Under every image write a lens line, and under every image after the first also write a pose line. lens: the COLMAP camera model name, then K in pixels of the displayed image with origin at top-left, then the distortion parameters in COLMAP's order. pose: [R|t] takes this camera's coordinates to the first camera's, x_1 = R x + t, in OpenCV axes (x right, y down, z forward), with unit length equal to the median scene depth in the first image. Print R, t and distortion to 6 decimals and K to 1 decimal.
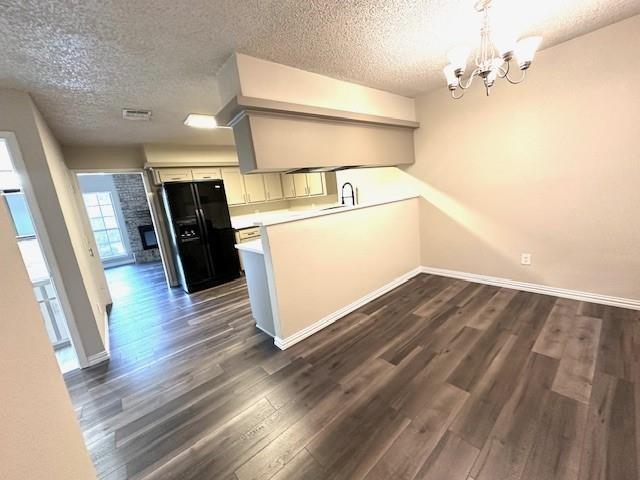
lens RADIAL K [[254.8, 0, 317.0], [0, 254.8, 238.9], [0, 0, 1]] dist [-0.000497, 0.000184]
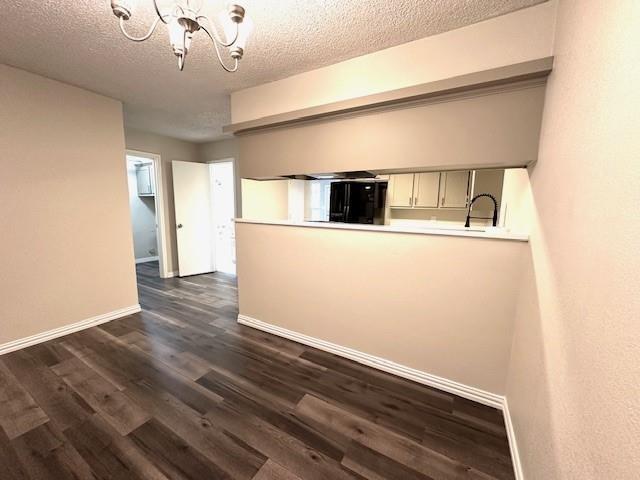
lens RADIAL K [[254.8, 0, 323.7], [0, 254.8, 240.0], [0, 0, 1]] dist [-0.000497, 0.000184]
pose [[0.343266, 0.251042, -0.905067, 0.597781], [-0.221248, 0.958114, 0.181843, -0.154364], [0.912808, 0.137823, 0.384430, 0.482284]]
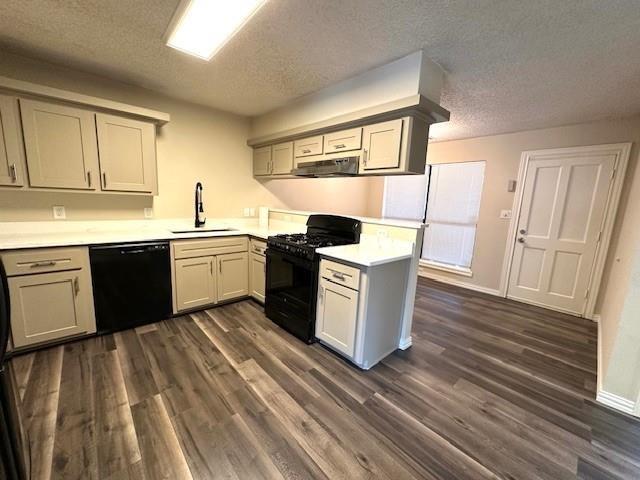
lens RADIAL K [[254.8, 0, 321.6], [0, 254.8, 239.5], [0, 0, 1]] dist [-0.000497, 0.000184]
pose [[-0.051123, -0.043058, 0.997764, -0.660887], [0.133276, 0.989840, 0.049545, -0.058428], [-0.989760, 0.135511, -0.044865, 0.774226]]
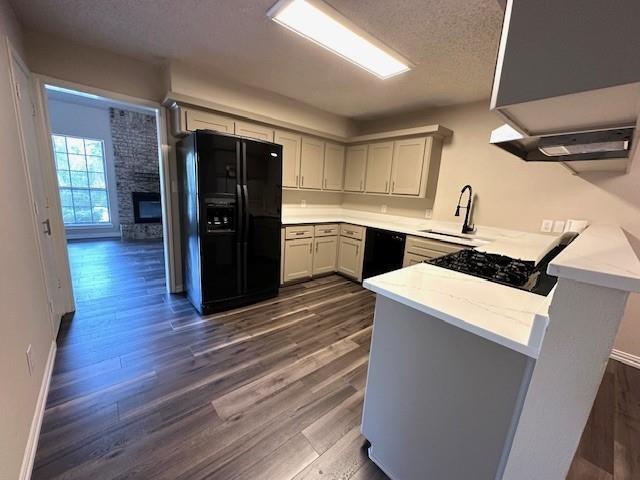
lens RADIAL K [[254.8, 0, 317.5], [0, 254.8, 238.1], [0, 0, 1]] dist [-0.000497, 0.000184]
pose [[0.984331, 0.171742, 0.039973, -0.290112], [-0.172217, 0.985020, 0.008728, -0.026513], [-0.037875, -0.015475, 0.999163, 0.380656]]
